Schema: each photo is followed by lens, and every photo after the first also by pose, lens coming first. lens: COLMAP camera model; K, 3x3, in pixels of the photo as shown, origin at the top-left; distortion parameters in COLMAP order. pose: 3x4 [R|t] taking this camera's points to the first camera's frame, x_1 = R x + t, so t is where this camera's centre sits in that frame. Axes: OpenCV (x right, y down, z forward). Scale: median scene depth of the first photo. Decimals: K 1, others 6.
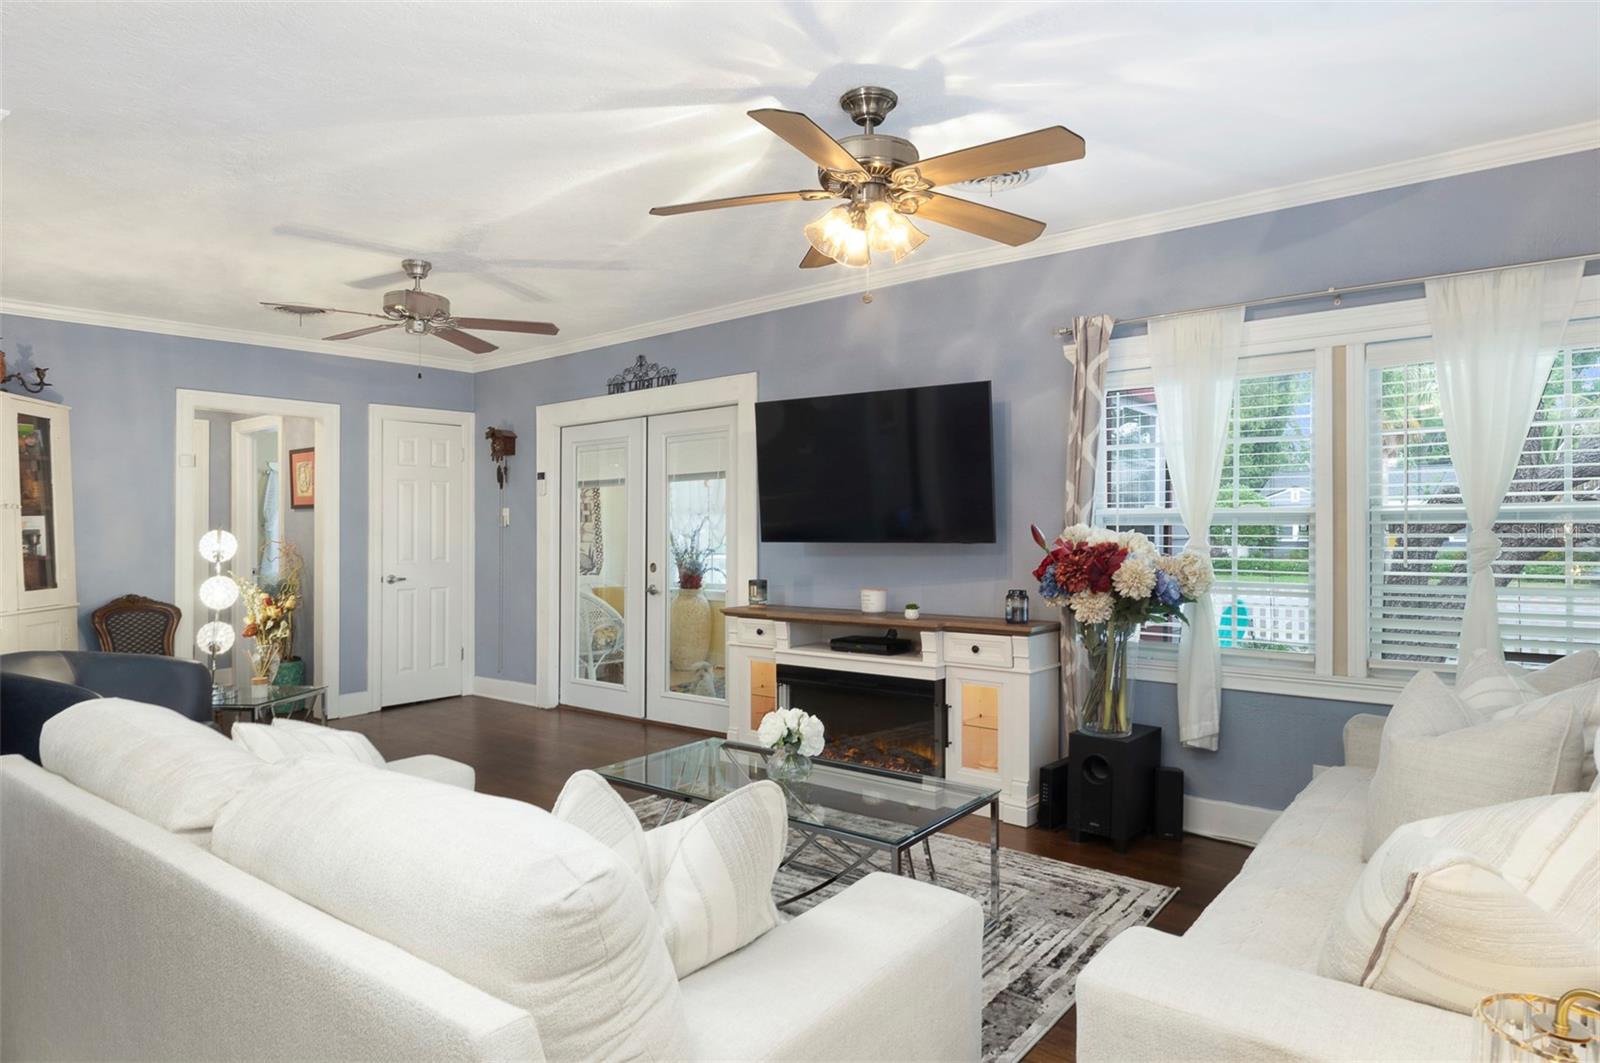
lens RADIAL K [[970.1, 0, 799.6], [0, 970.1, 535.3], [0, 0, 1]] dist [0.006400, -0.009761]
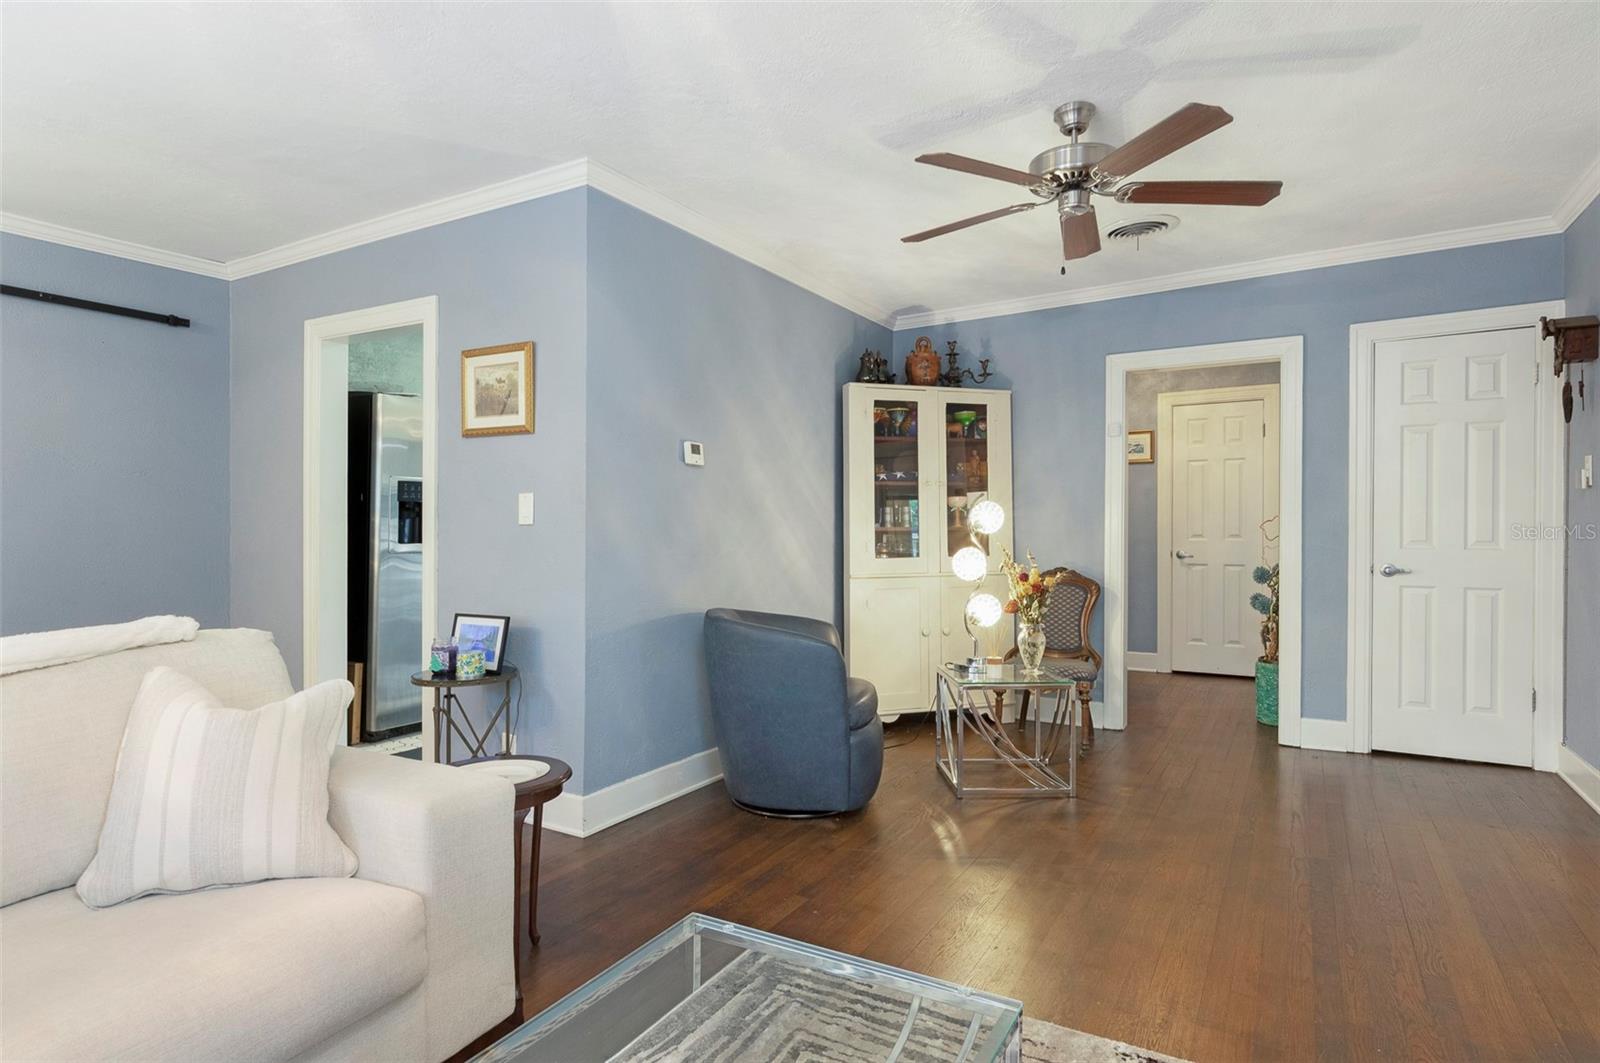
lens RADIAL K [[862.9, 0, 799.5], [0, 862.9, 531.5], [0, 0, 1]] dist [-0.002319, 0.000288]
pose [[0.126992, 0.000370, -0.991904, 0.164306], [-0.010692, 0.999942, -0.000996, 0.026607], [0.991846, 0.010732, 0.126989, 0.593368]]
